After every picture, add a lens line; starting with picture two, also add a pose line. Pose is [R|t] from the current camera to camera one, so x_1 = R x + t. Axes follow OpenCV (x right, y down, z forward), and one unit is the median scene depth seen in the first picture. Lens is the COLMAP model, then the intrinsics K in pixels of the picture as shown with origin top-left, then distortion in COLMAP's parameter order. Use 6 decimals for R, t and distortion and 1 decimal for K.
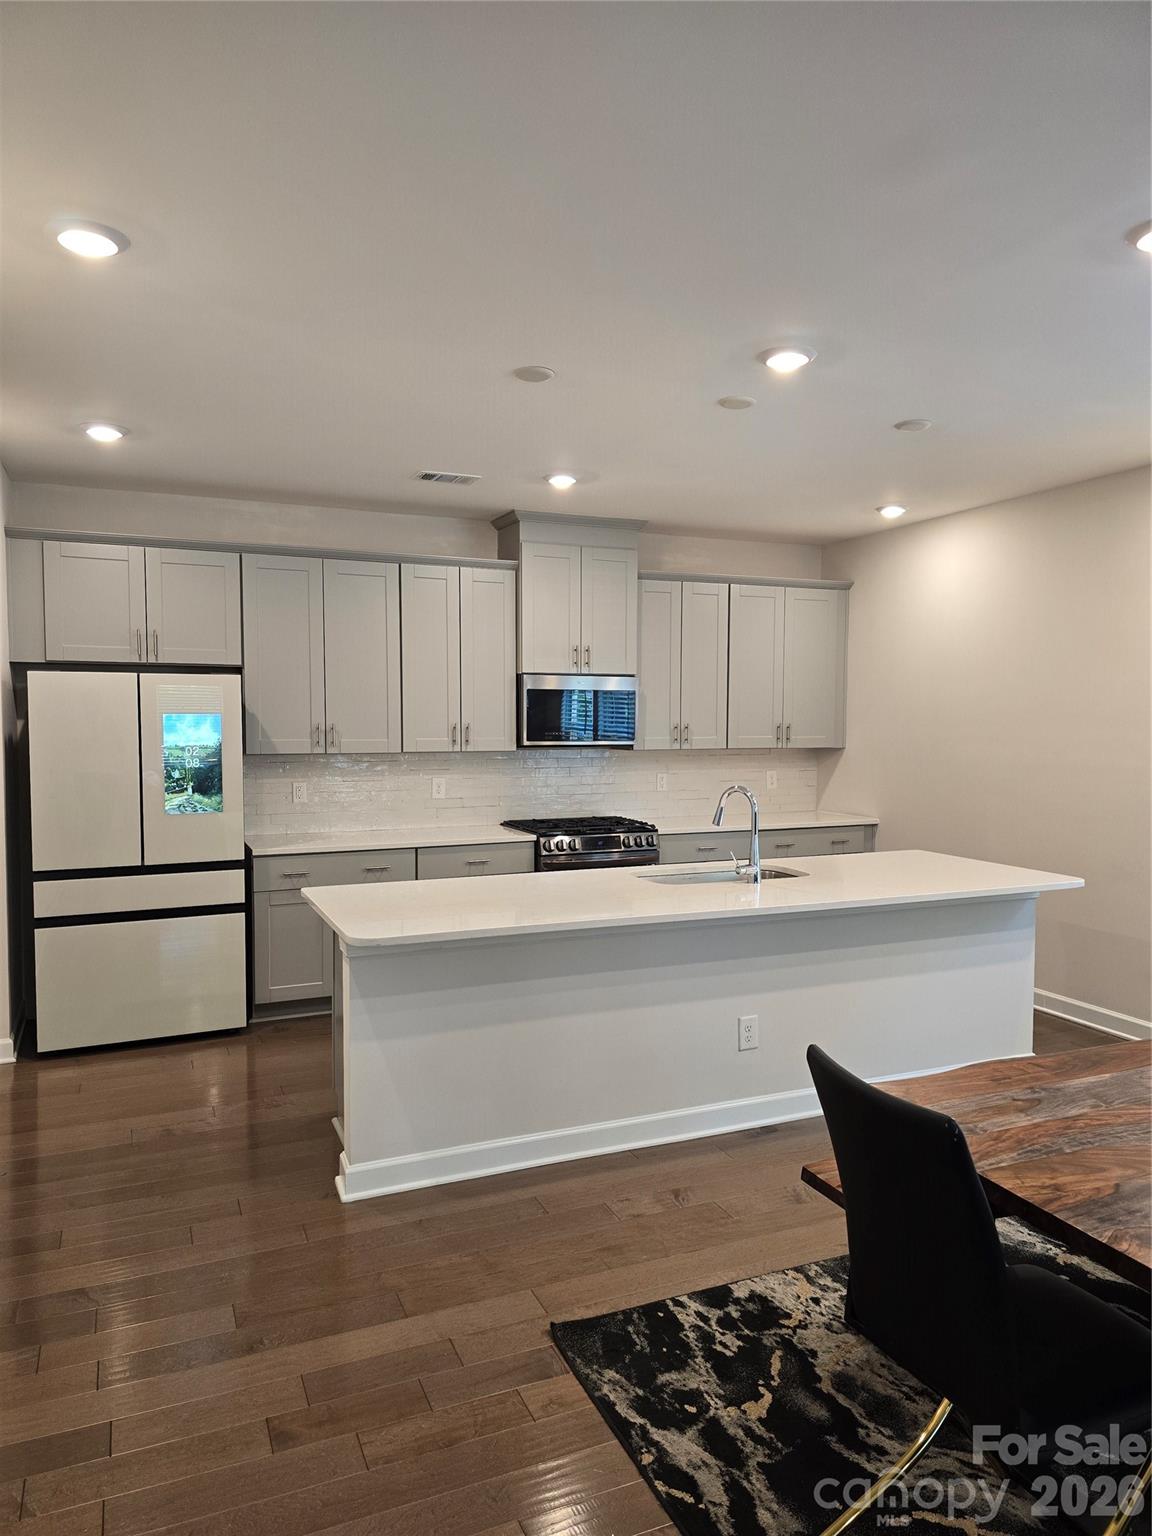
lens RADIAL K [[1024.6, 0, 568.3], [0, 1024.6, 769.1], [0, 0, 1]] dist [0.072572, -0.060022]
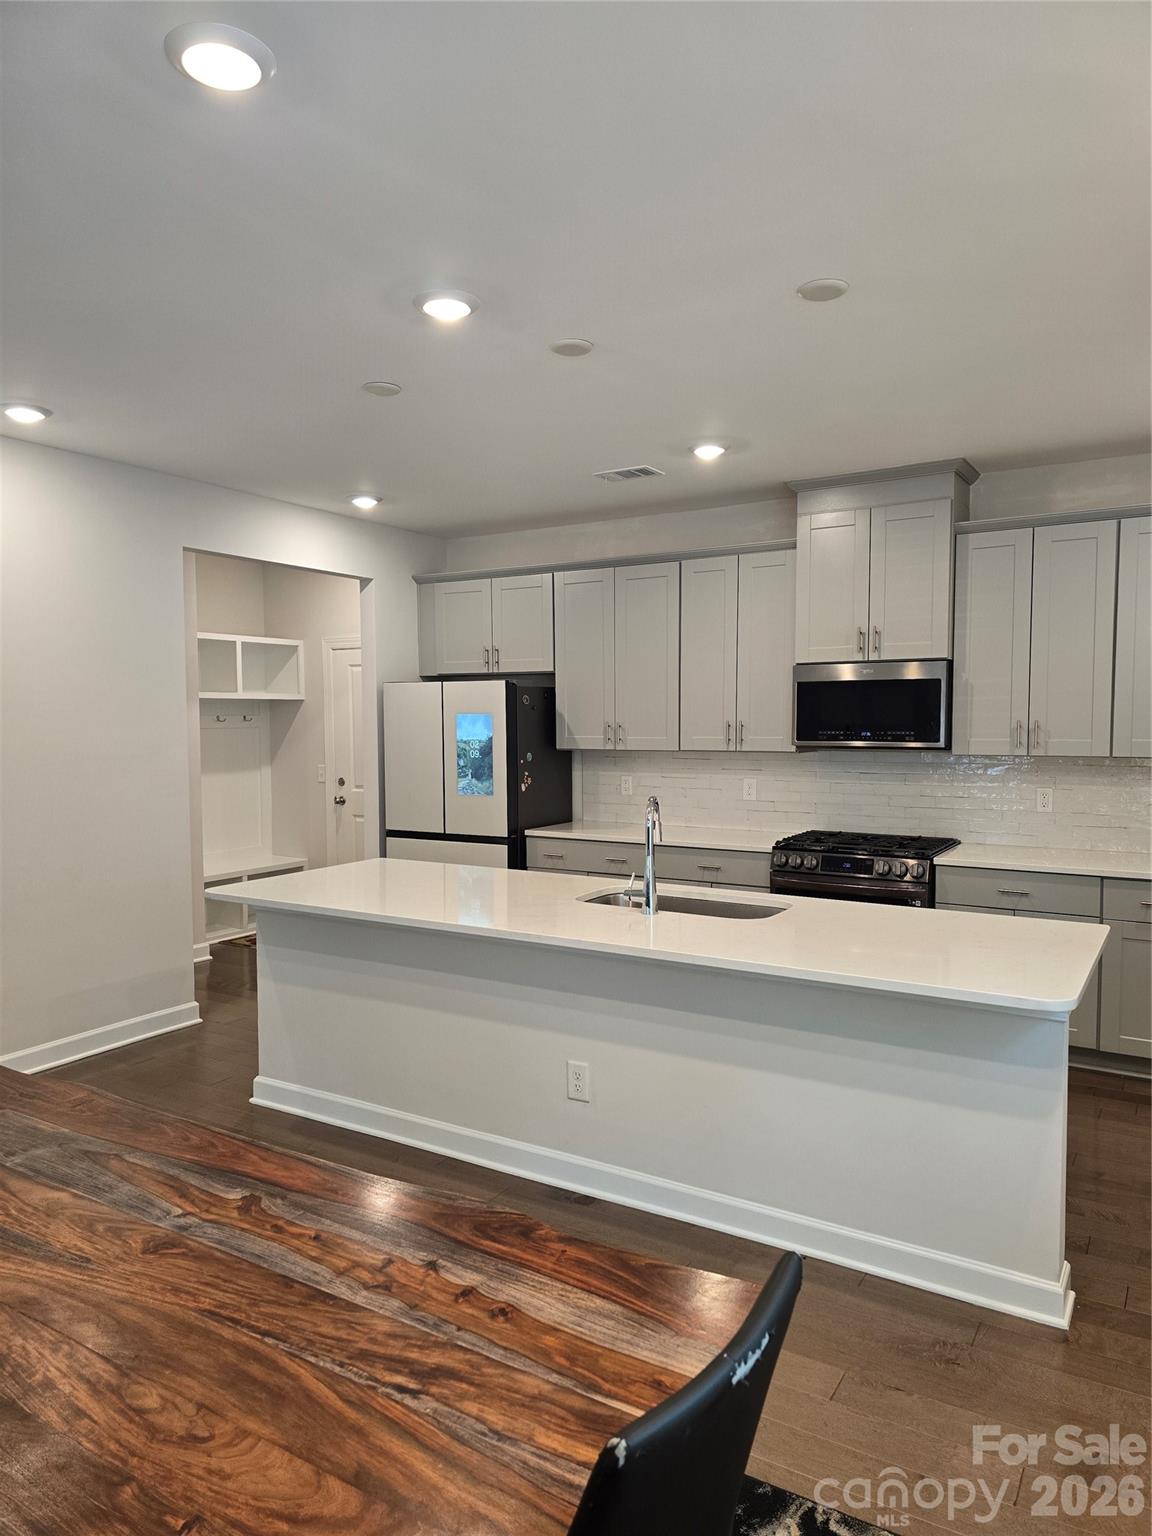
lens RADIAL K [[1024.6, 0, 584.7], [0, 1024.6, 770.2], [0, 0, 1]] dist [0.072572, -0.060022]
pose [[0.583721, 0.038699, -0.811032, 0.585372], [-0.037013, 0.999093, 0.021034, -0.014152], [0.811110, 0.017741, 0.584624, 0.338417]]
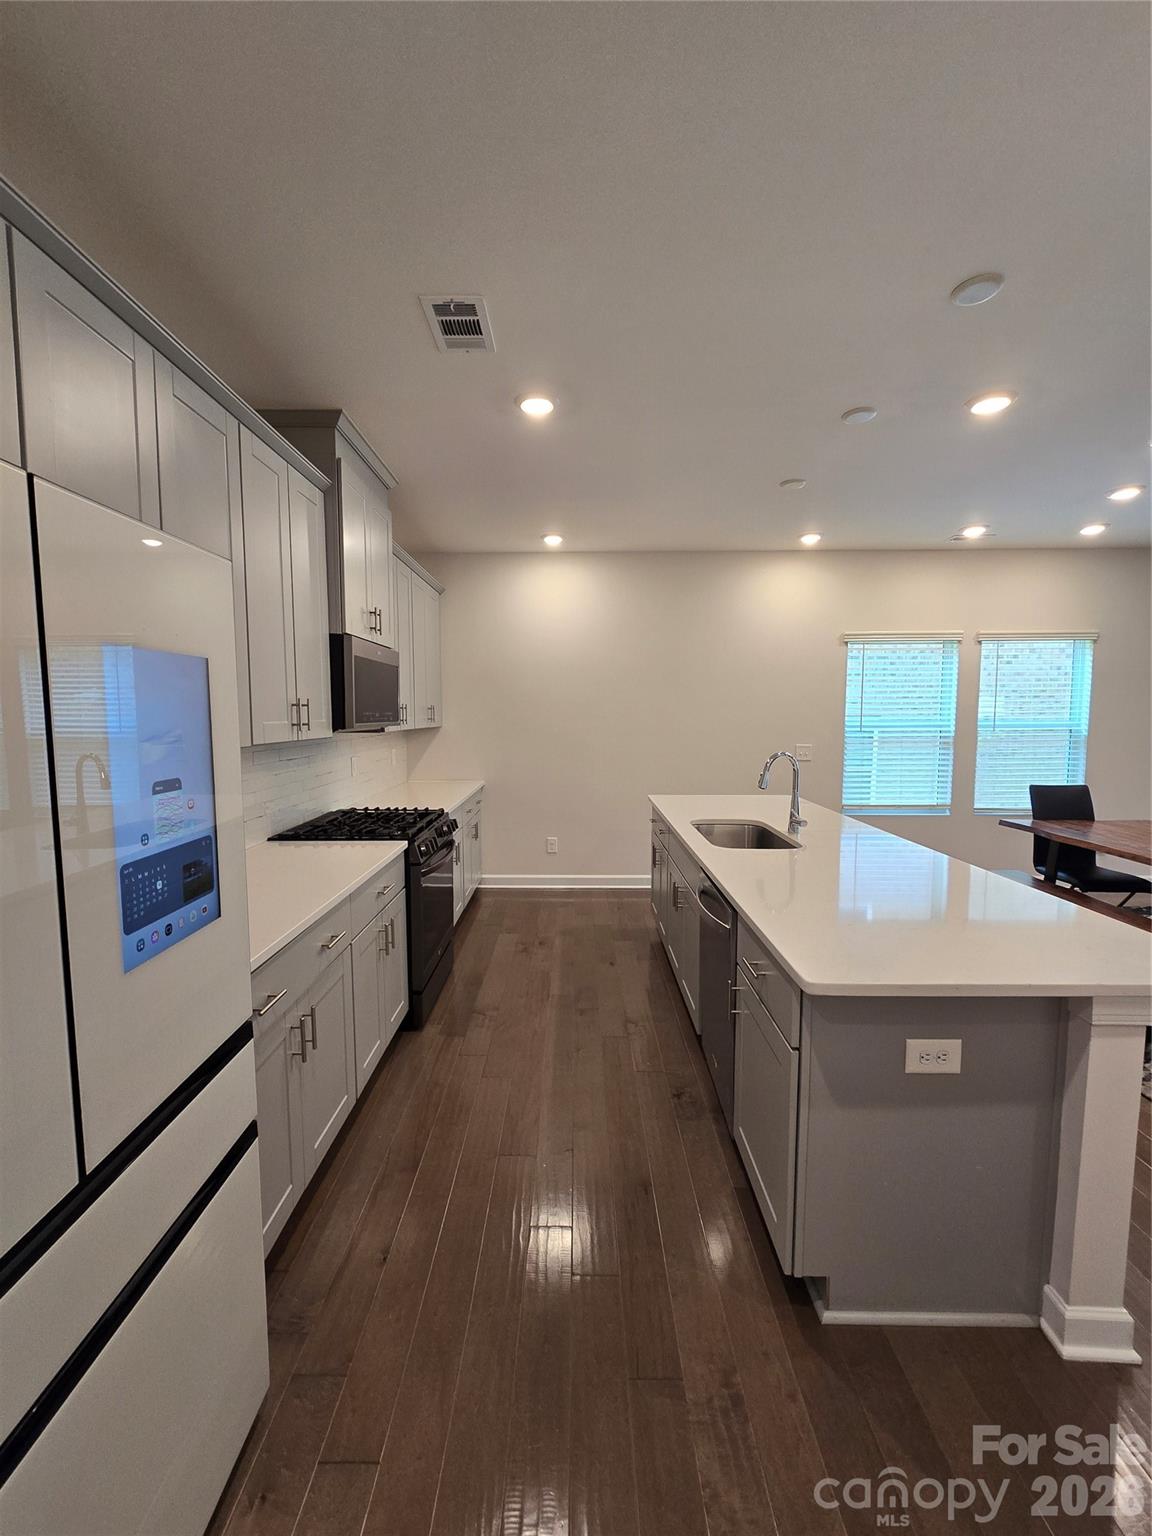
lens RADIAL K [[627.2, 0, 568.7], [0, 627.2, 758.8], [0, 0, 1]] dist [-0.003840, 0.000263]
pose [[0.406977, -0.071997, 0.910597, -0.414409], [0.050405, 0.997140, 0.056312, -0.019797], [-0.912047, 0.022981, 0.409442, 0.674206]]
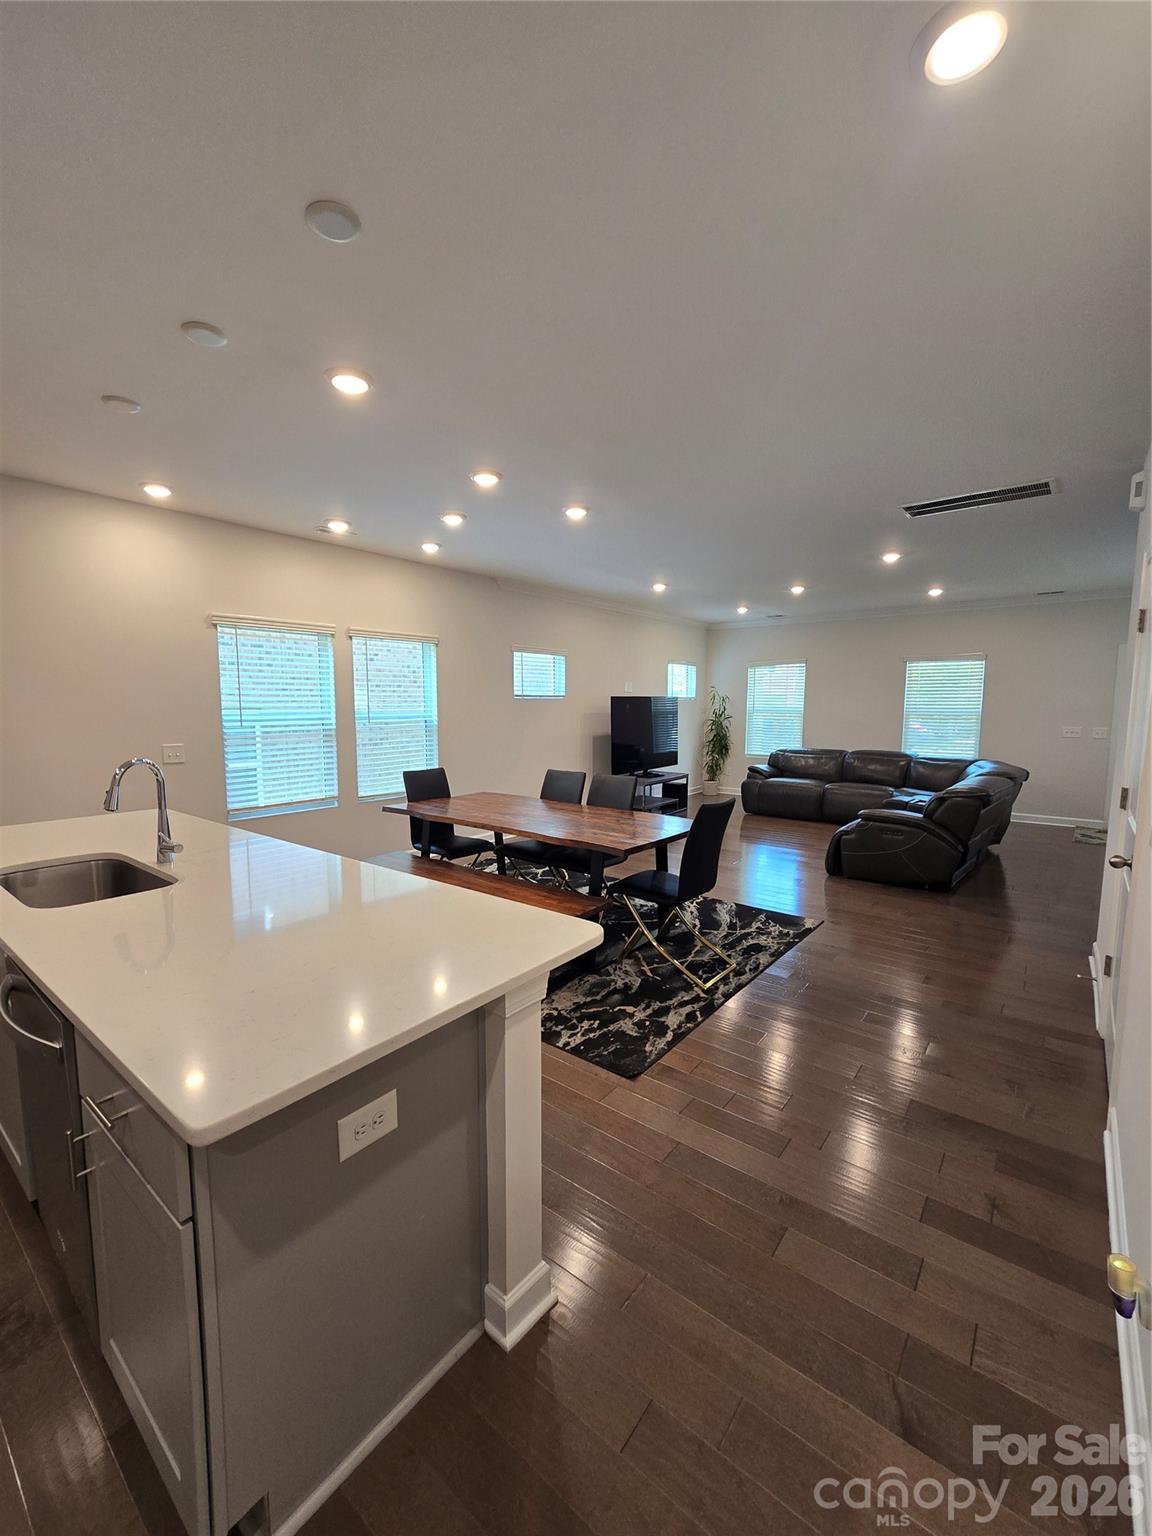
lens RADIAL K [[627.2, 0, 569.1], [0, 627.2, 775.4], [0, 0, 1]] dist [-0.003840, 0.000263]
pose [[-0.477376, -0.102433, 0.872708, -0.338525], [0.043061, 0.989262, 0.139668, -0.019619], [-0.877643, 0.104254, -0.467839, 0.673310]]
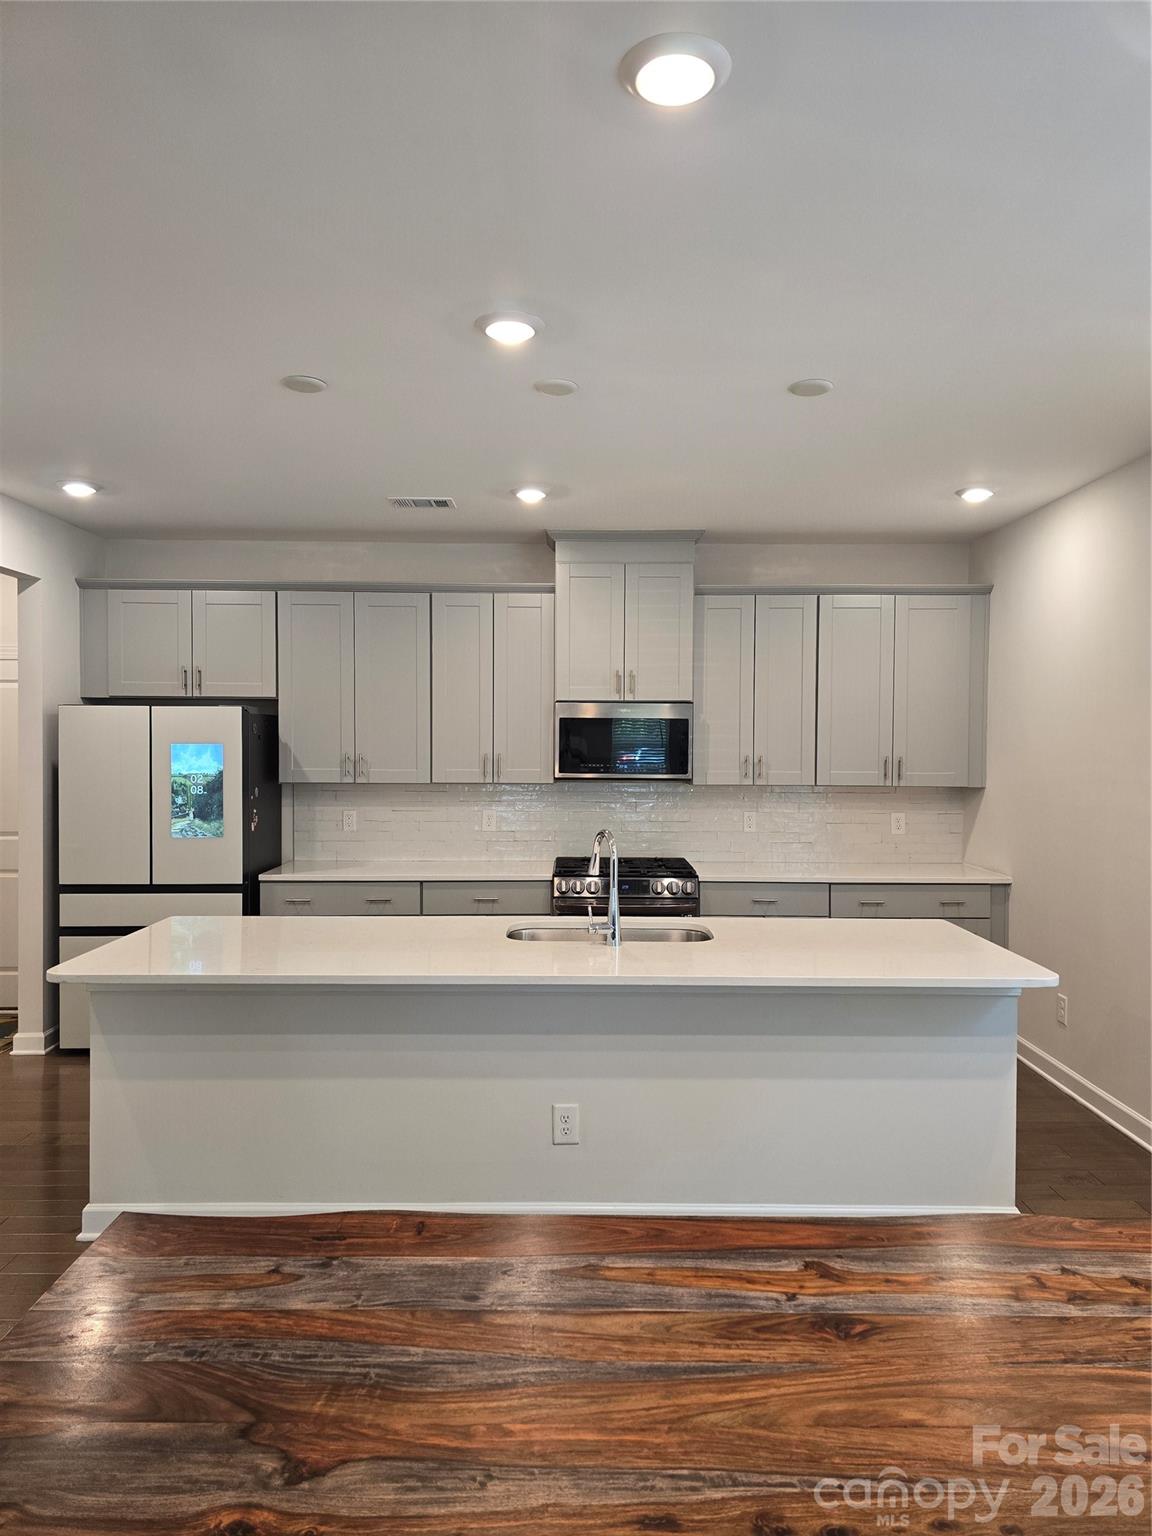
lens RADIAL K [[1024.6, 0, 579.3], [0, 1024.6, 757.1], [0, 0, 1]] dist [0.072572, -0.060022]
pose [[0.922690, 0.007560, -0.385469, 0.343611], [-0.023601, 0.999040, -0.036899, -0.008142], [0.384820, 0.043144, 0.921983, 0.146429]]
